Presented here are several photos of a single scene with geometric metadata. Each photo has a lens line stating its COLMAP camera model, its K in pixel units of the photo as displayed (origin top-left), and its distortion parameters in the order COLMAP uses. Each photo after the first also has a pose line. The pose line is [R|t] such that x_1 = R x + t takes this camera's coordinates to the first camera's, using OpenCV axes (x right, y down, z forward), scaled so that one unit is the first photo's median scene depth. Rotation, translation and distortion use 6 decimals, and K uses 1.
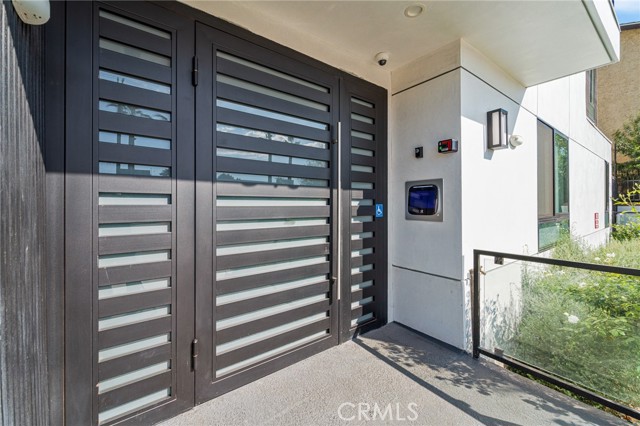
lens RADIAL K [[260.1, 0, 319.1], [0, 260.1, 207.3], [0, 0, 1]] dist [0.023482, 0.000085]
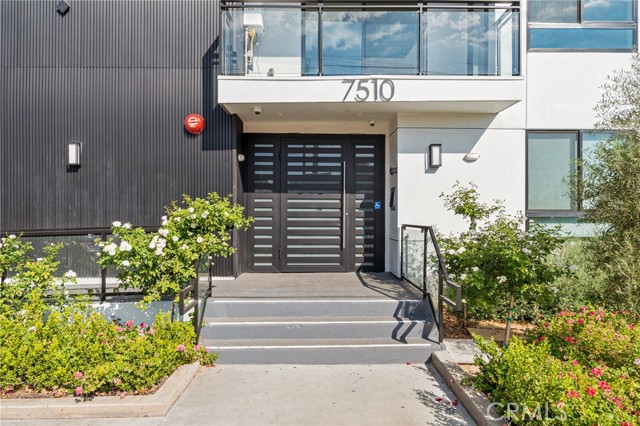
lens RADIAL K [[384.8, 0, 320.6], [0, 384.8, 214.5], [0, 0, 1]] dist [-0.001812, -0.000036]
pose [[0.815993, 0.001095, -0.578061, 1.570261], [-0.009635, 0.999885, -0.011707, 0.120534], [0.577982, 0.015123, 0.815910, -1.471162]]
